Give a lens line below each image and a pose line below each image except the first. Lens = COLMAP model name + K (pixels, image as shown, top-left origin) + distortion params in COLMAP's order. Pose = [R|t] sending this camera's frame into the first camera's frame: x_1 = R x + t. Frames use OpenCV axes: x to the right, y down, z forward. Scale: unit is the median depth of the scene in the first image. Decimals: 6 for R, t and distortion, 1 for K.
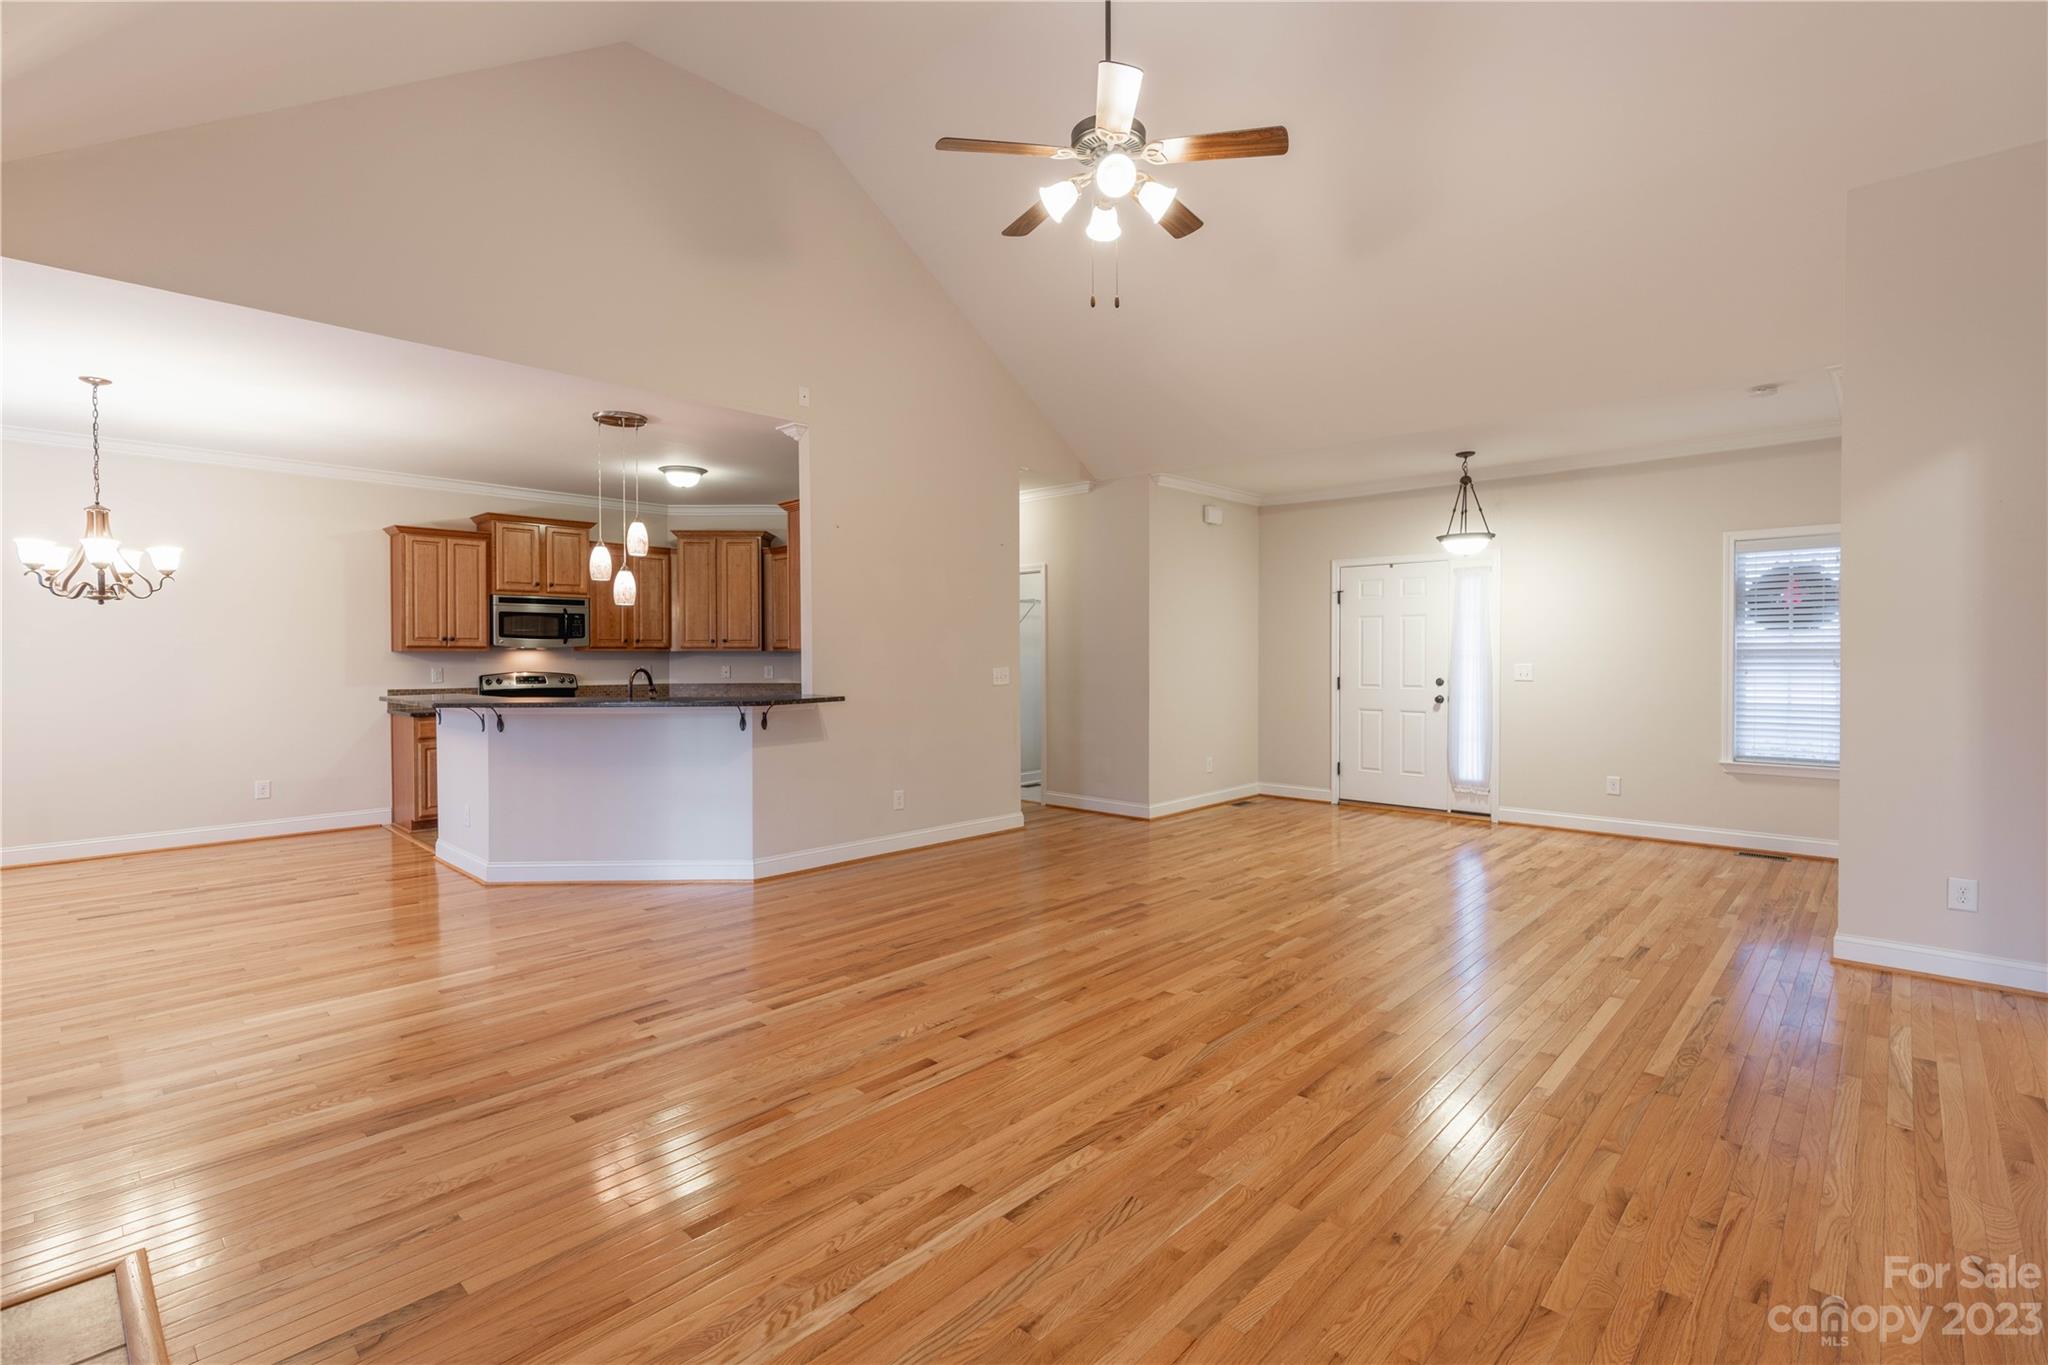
lens RADIAL K [[944.9, 0, 1024.2], [0, 944.9, 667.7], [0, 0, 1]] dist [0.000428, 0.000077]
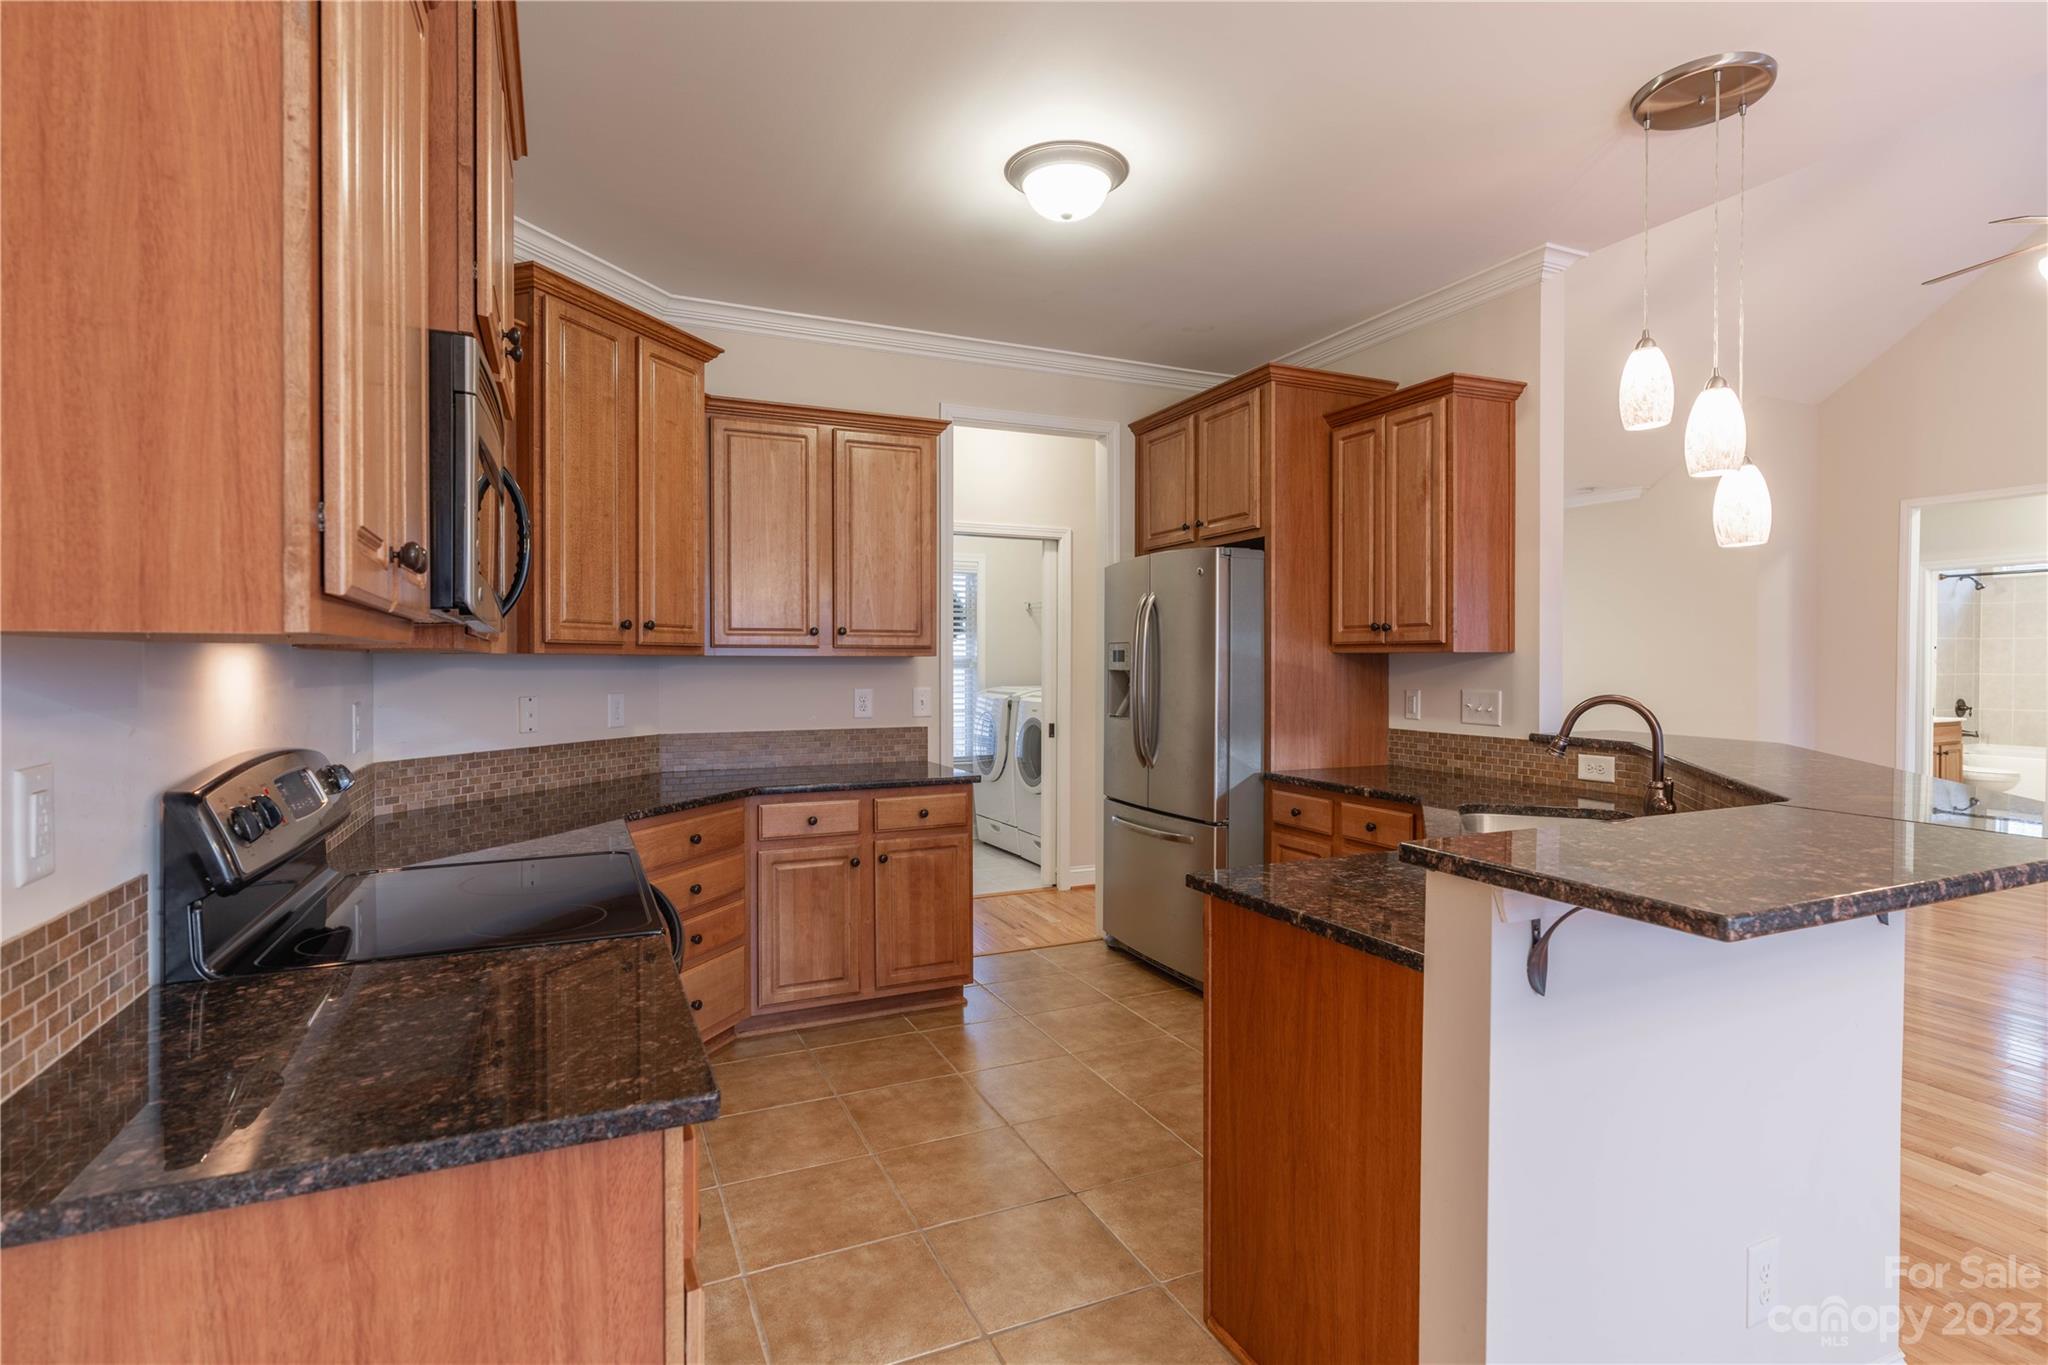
lens RADIAL K [[995.0, 0, 1030.1], [0, 995.0, 671.4], [0, 0, 1]] dist [-0.001274, 0.000908]
pose [[0.374749, -0.005214, 0.927112, -0.694093], [0.014014, 0.999902, -0.000042, -0.010426], [-0.927020, 0.013008, 0.374785, 0.820653]]
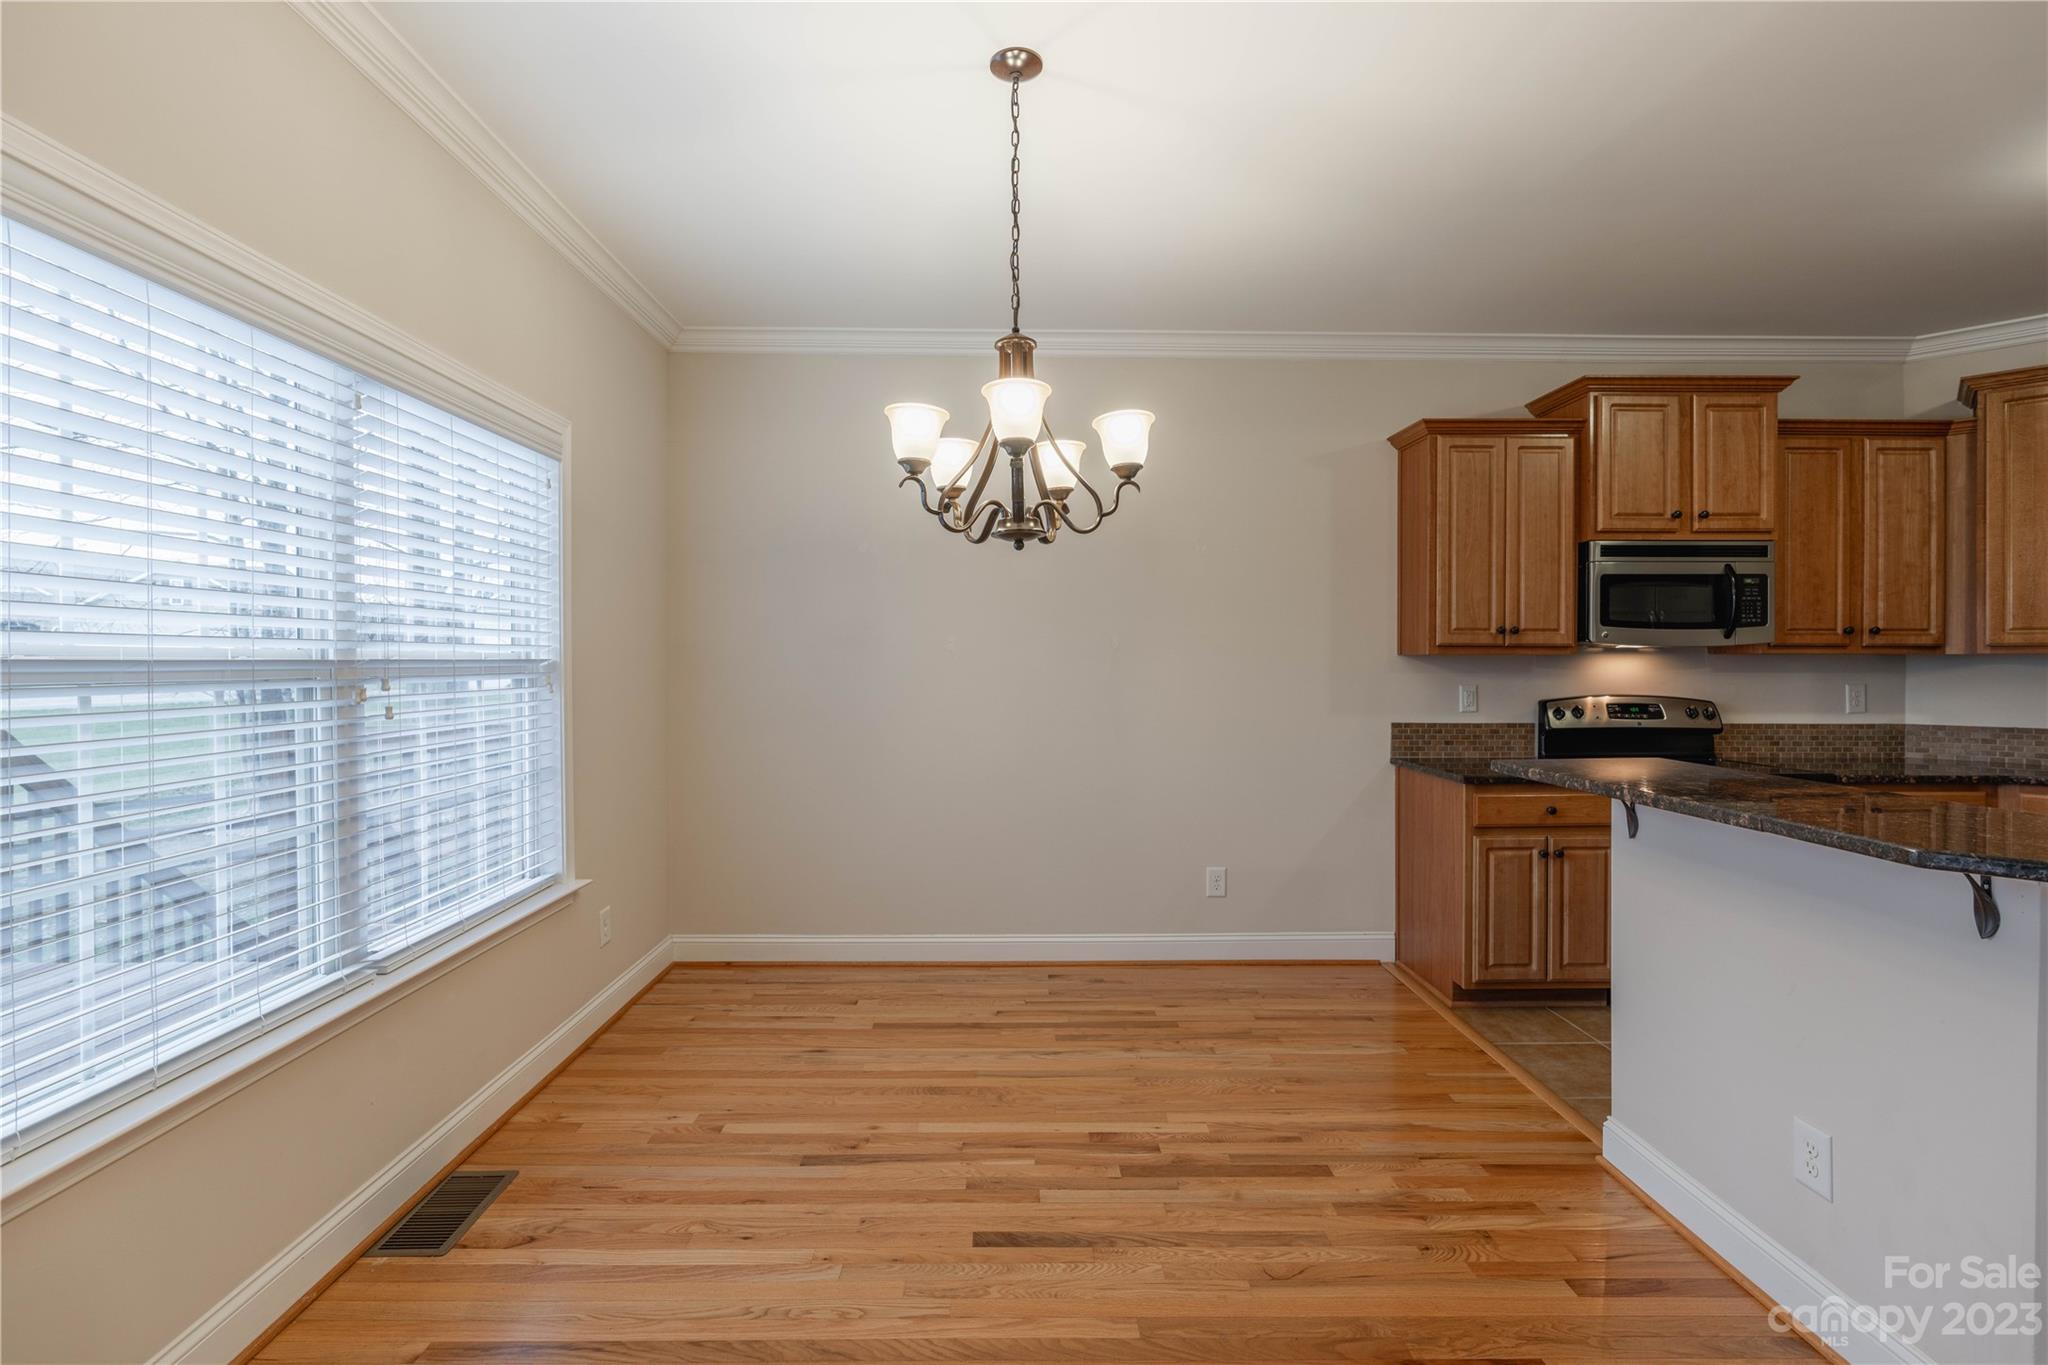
lens RADIAL K [[924.8, 0, 1018.3], [0, 924.8, 663.4], [0, 0, 1]] dist [-0.000534, 0.000268]
pose [[0.695882, 0.005790, -0.718133, -0.417293], [-0.012676, 0.999911, -0.004222, -0.006631], [0.718044, 0.012041, 0.695893, 0.439041]]
